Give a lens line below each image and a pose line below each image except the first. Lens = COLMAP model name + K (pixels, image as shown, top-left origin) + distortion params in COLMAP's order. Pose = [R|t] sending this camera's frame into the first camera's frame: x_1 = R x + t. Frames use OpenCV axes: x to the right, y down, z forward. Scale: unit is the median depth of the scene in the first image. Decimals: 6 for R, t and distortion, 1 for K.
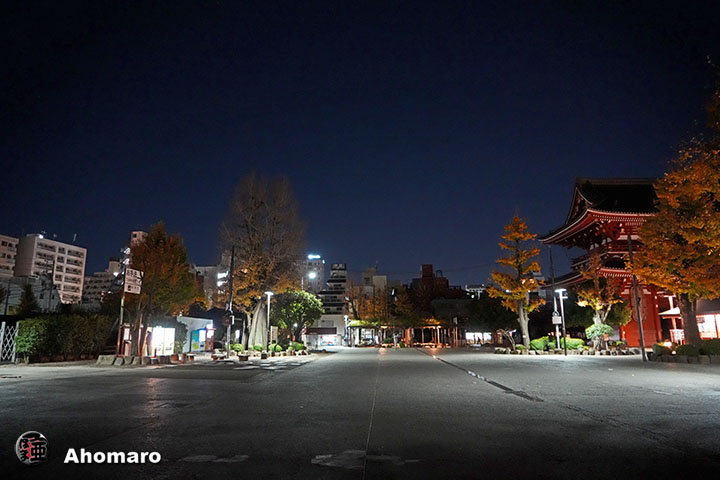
lens RADIAL K [[489.9, 0, 359.5], [0, 489.9, 238.9], [0, 0, 1]] dist [-0.037303, -0.000007]
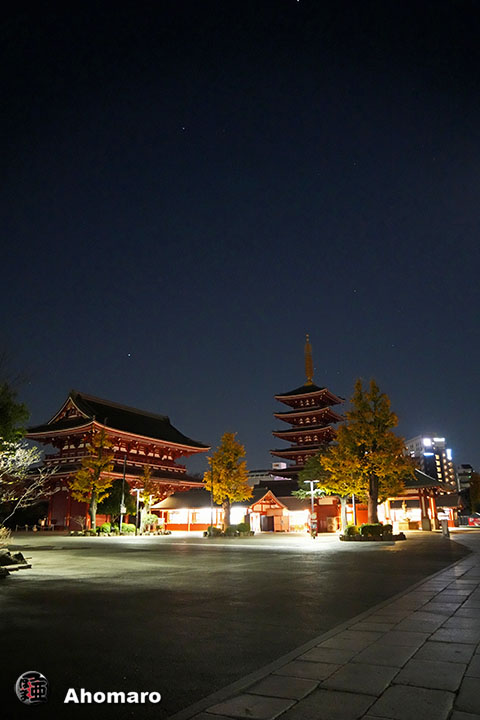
lens RADIAL K [[489.9, 0, 245.1], [0, 489.9, 358.6], [0, 0, 1]] dist [-0.037303, -0.000007]
pose [[0.465260, 0.282988, 0.838720, -0.663863], [-0.173820, 0.958280, -0.226906, 0.005074], [-0.867940, -0.040216, 0.495038, 0.019894]]
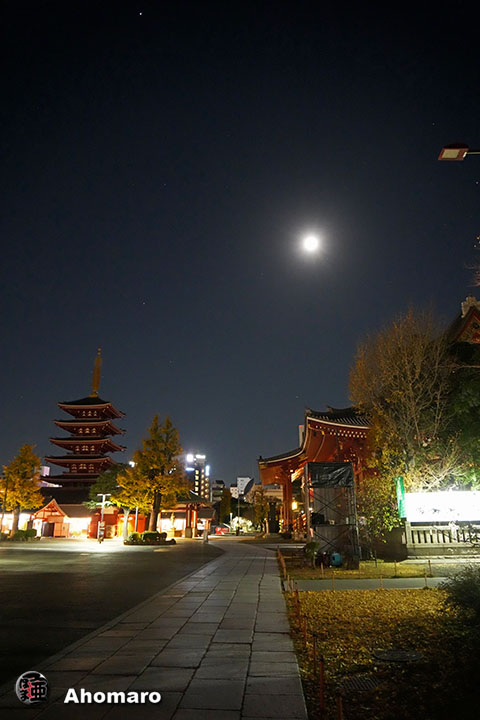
lens RADIAL K [[499.5, 0, 239.9], [0, 499.5, 357.8], [0, 0, 1]] dist [-0.045662, 0.000760]
pose [[0.016795, 0.329077, 0.944154, -0.996244], [-0.201954, 0.925941, -0.319136, 0.005632], [-0.979251, -0.185316, 0.082010, 0.031013]]
